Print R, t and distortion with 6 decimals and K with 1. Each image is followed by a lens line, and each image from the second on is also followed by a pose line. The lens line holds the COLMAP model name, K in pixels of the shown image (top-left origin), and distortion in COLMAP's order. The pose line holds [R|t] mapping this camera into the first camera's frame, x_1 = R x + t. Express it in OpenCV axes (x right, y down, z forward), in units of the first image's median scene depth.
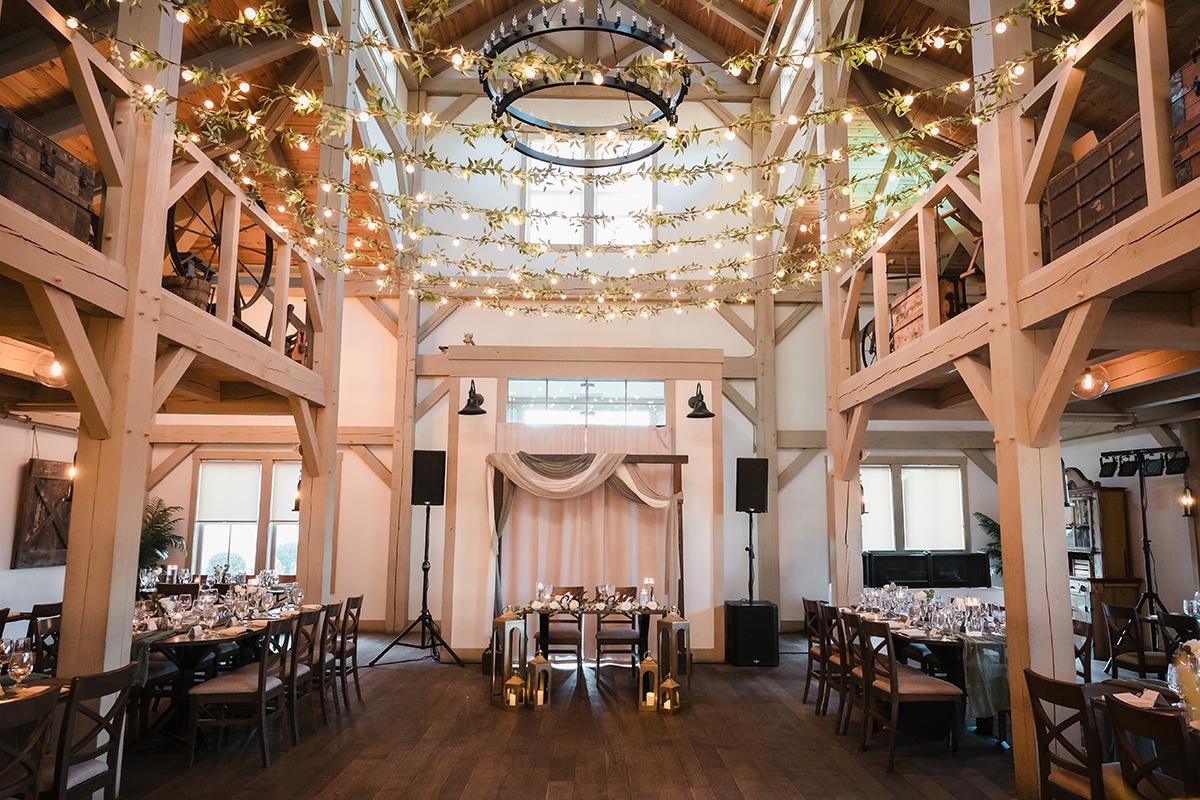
lens RADIAL K [[833.0, 0, 620.1], [0, 833.0, 409.1], [0, 0, 1]] dist [0.003083, 0.001087]
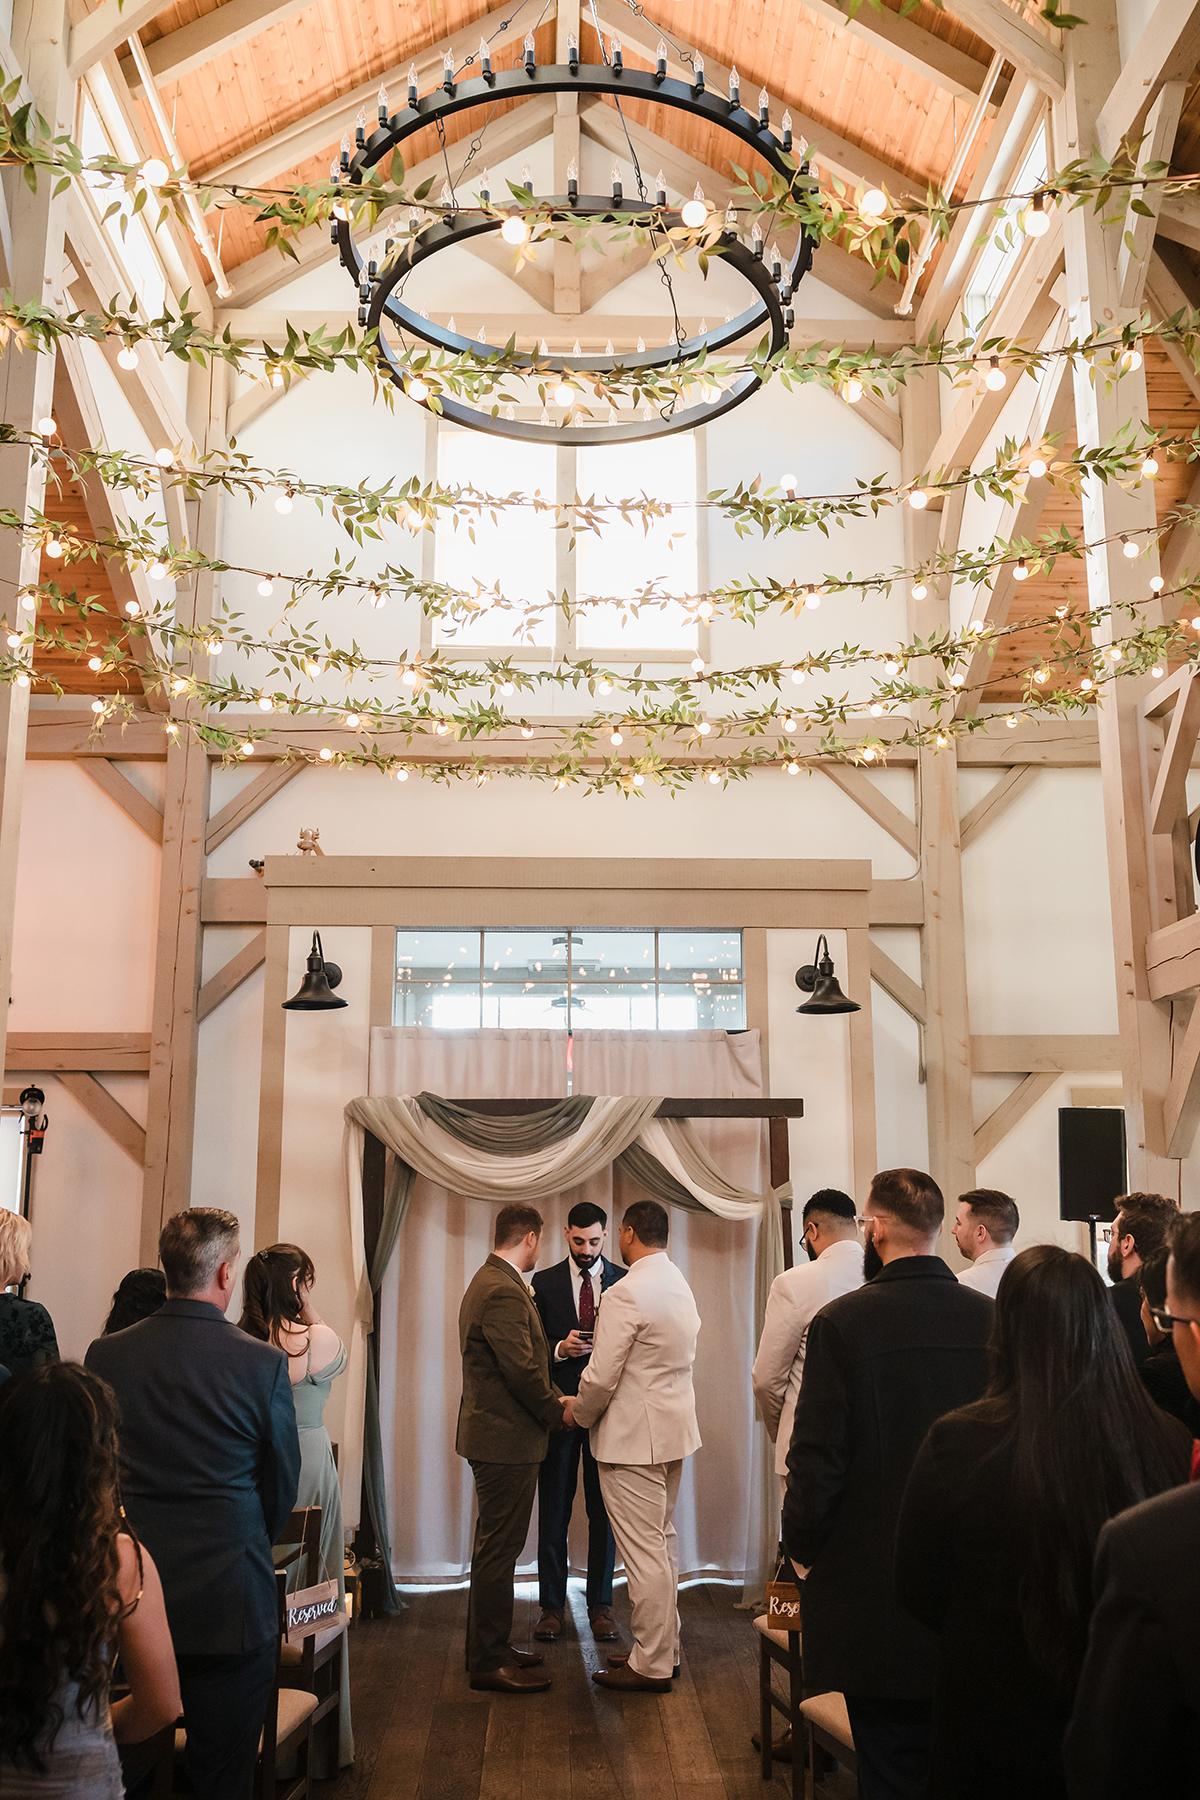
lens RADIAL K [[1524.2, 0, 600.0], [0, 1524.2, 900.0], [0, 0, 1]] dist [-0.011703, 0.000464]
pose [[0.999979, -0.006397, -0.001418, -0.030769], [0.006310, 0.998502, -0.054353, -0.008598], [0.001763, 0.054343, 0.998521, 0.237012]]
